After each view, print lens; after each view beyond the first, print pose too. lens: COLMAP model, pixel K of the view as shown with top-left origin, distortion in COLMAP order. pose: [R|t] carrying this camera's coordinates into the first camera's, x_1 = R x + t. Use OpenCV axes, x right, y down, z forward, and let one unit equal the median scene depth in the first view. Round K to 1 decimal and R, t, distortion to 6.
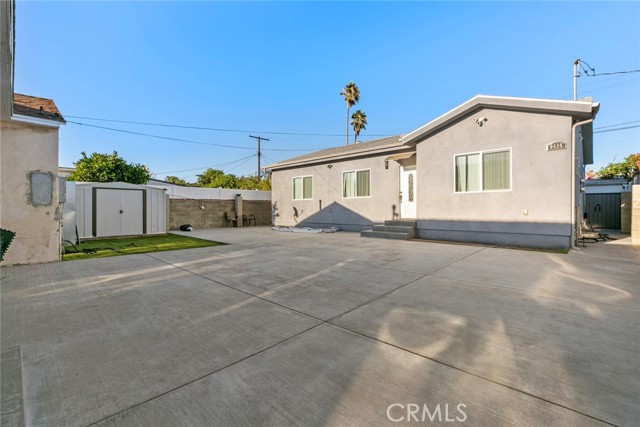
lens RADIAL K [[290.4, 0, 315.5], [0, 290.4, 208.7], [0, 0, 1]] dist [0.005323, 0.000407]
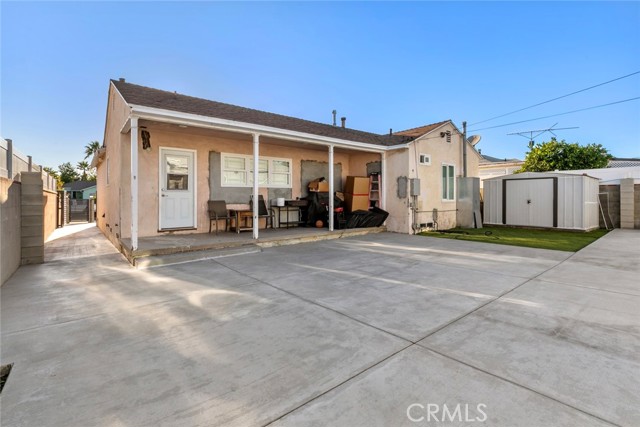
lens RADIAL K [[290.4, 0, 315.5], [0, 290.4, 208.7], [0, 0, 1]] dist [0.005323, 0.000407]
pose [[-0.121401, 0.041029, -0.991755, 0.728131], [0.005288, 0.999158, 0.040687, -0.018383], [0.992589, -0.000305, -0.121516, 0.732433]]
